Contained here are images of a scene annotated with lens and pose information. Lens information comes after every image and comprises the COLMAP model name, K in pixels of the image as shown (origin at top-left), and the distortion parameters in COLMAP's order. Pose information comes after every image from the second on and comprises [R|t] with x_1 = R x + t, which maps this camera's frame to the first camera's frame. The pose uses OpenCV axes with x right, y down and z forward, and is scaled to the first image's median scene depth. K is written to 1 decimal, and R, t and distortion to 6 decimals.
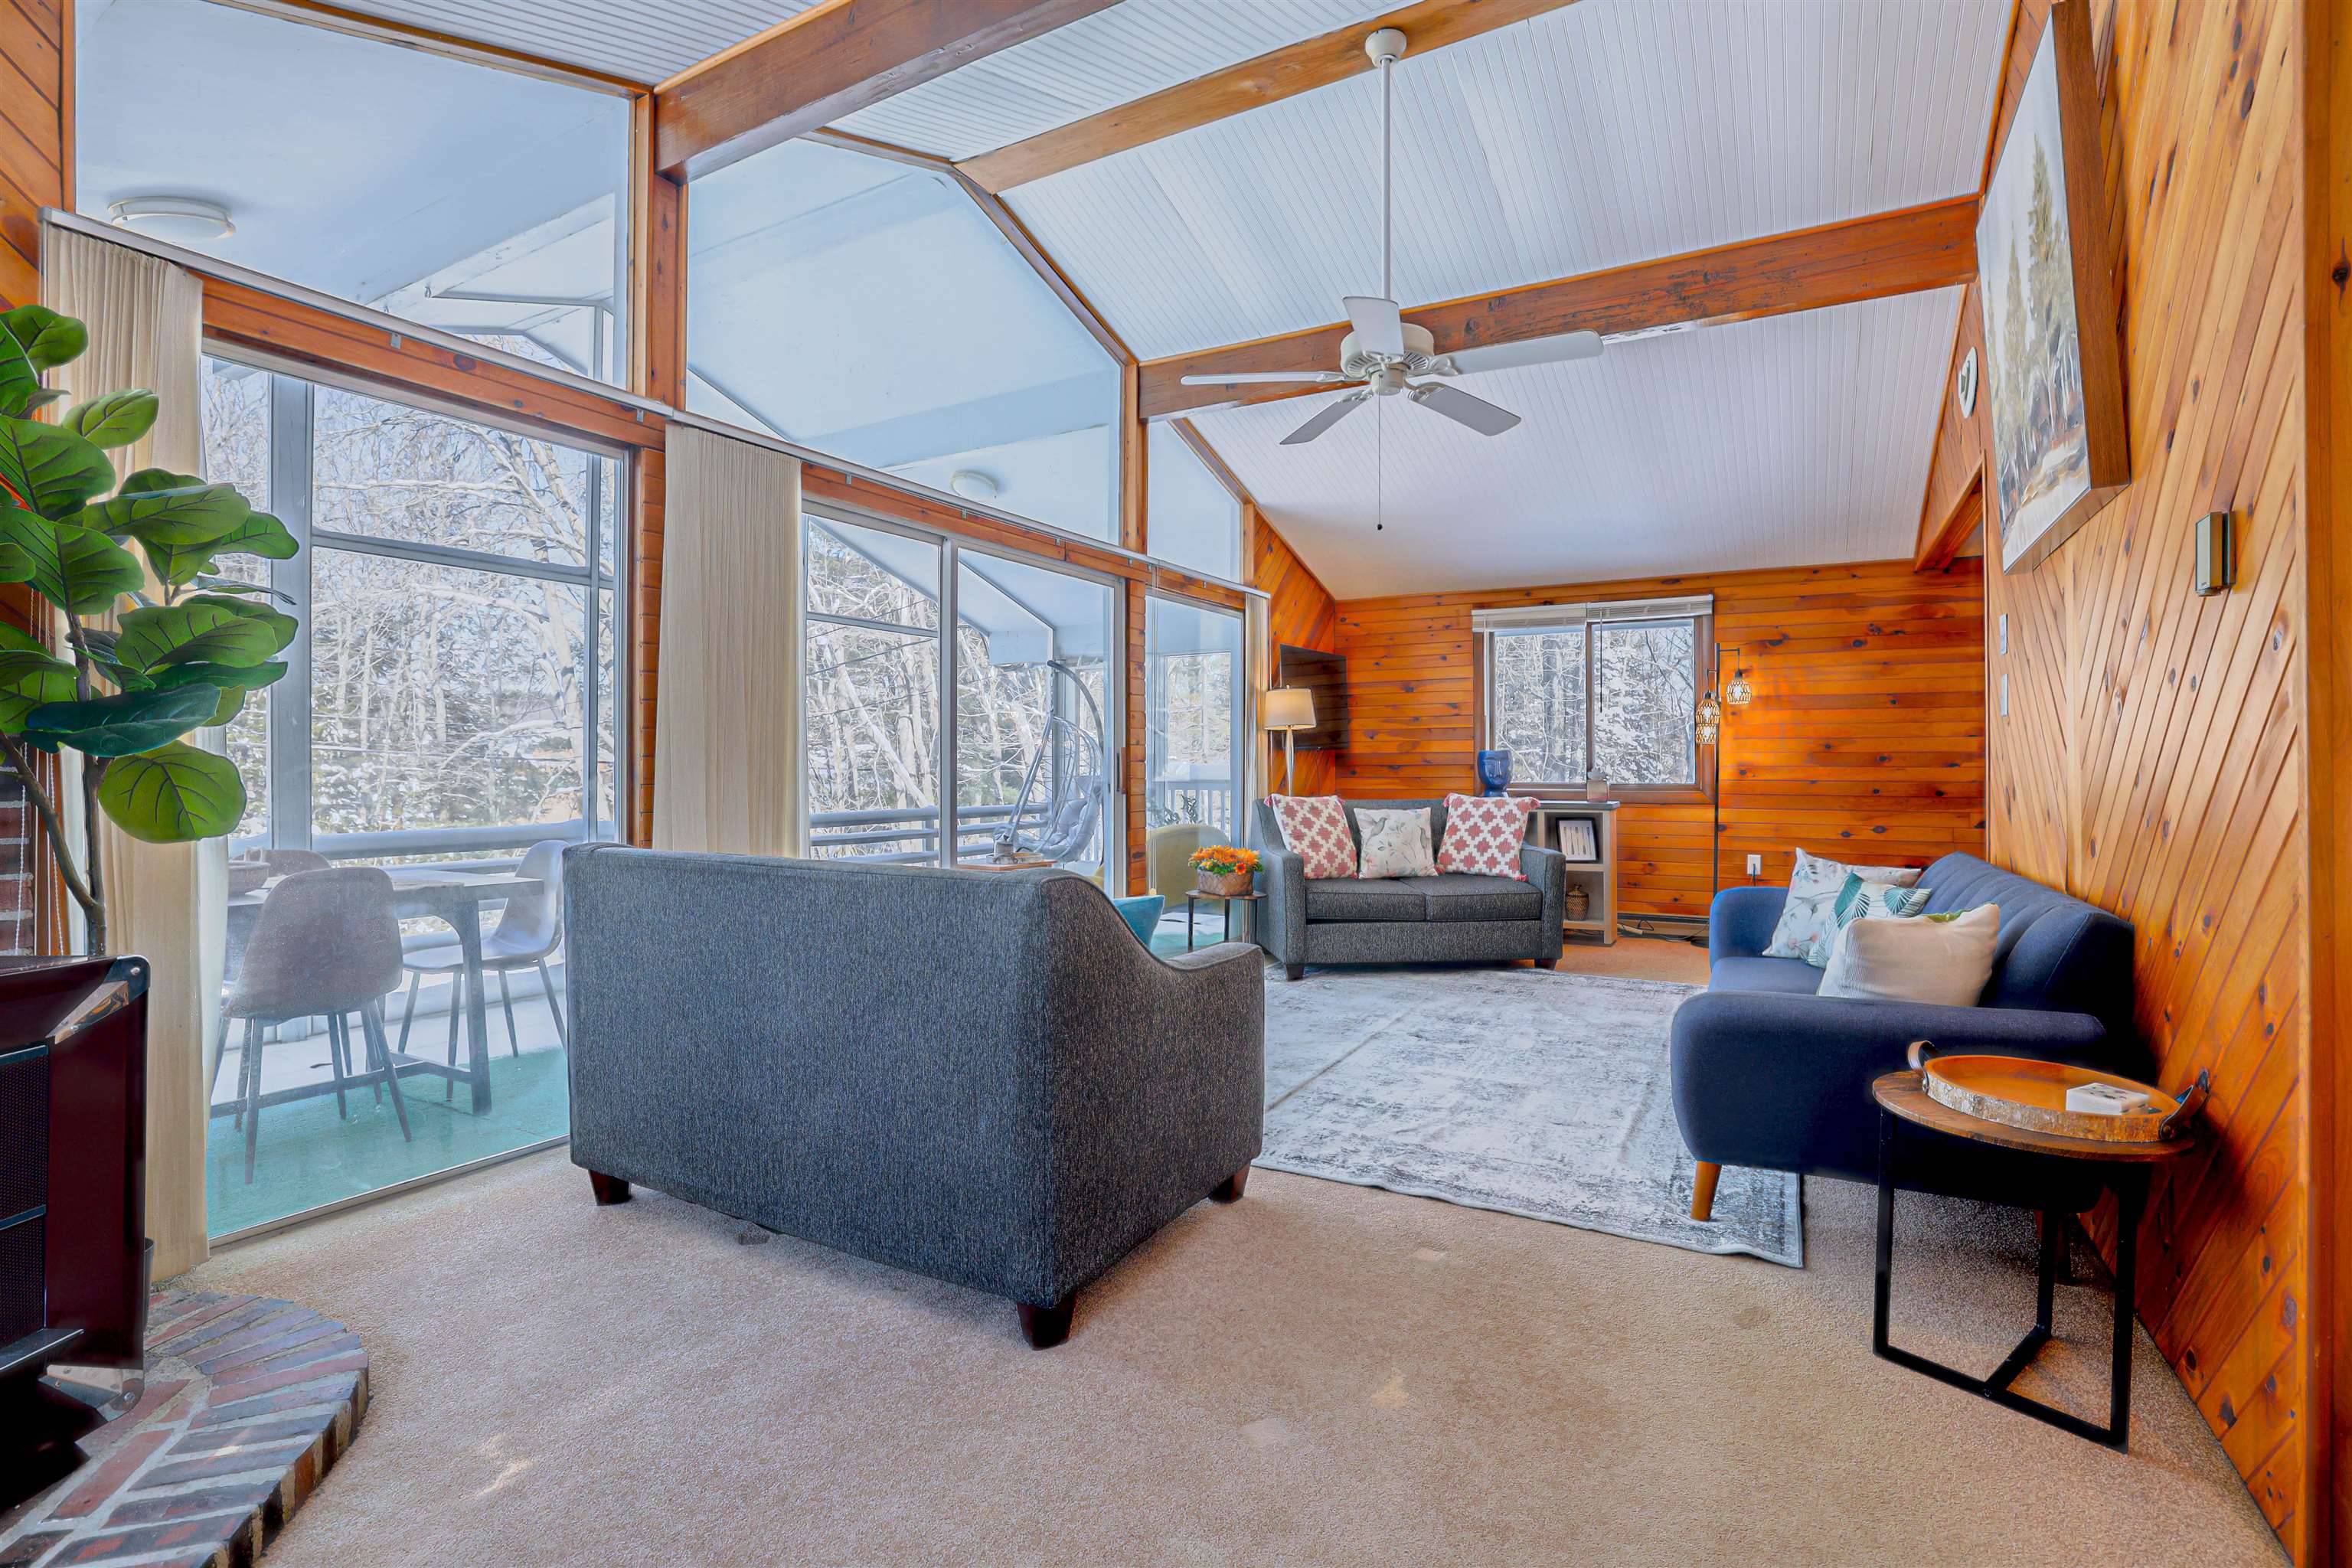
lens RADIAL K [[1108.0, 0, 1223.3], [0, 1108.0, 772.8], [0, 0, 1]] dist [-0.048349, 0.000060]
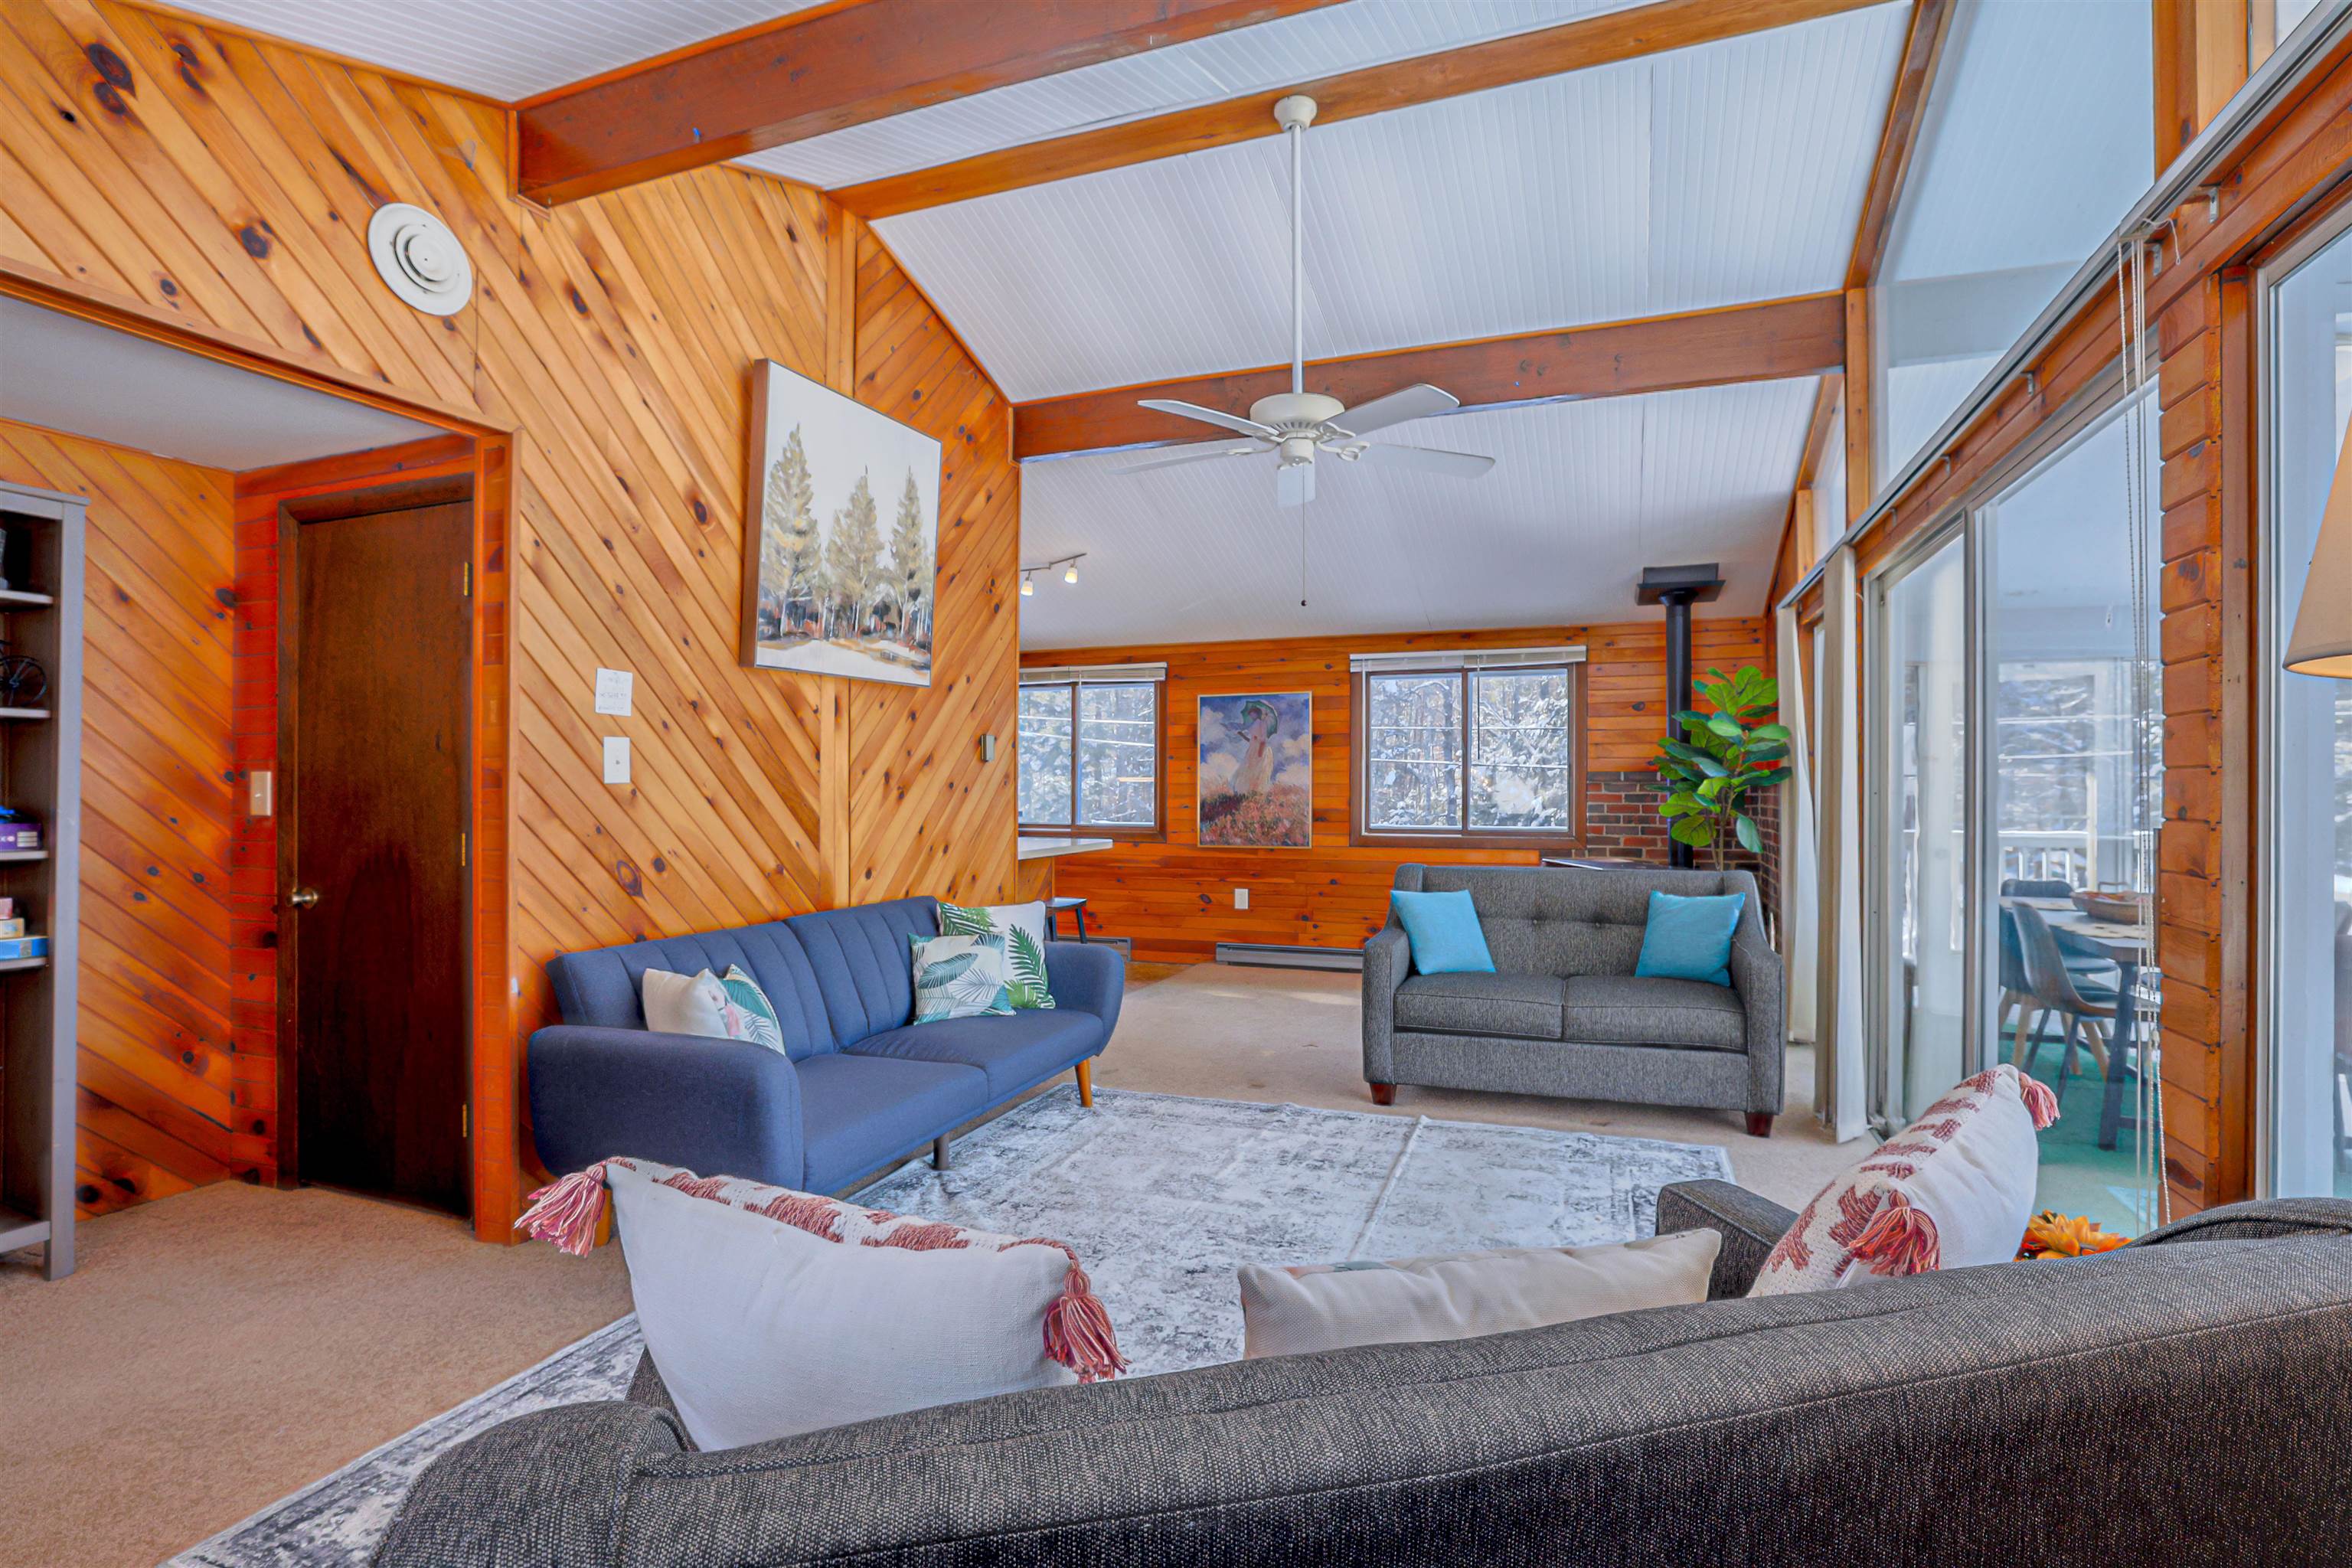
lens RADIAL K [[1092.7, 0, 1212.3], [0, 1092.7, 782.3], [0, 0, 1]] dist [-0.045232, 0.021300]
pose [[-0.989679, 0.000599, -0.143300, 0.371422], [0.000795, 0.999999, -0.001315, -0.051862], [0.143299, -0.001416, -0.989678, 2.003187]]
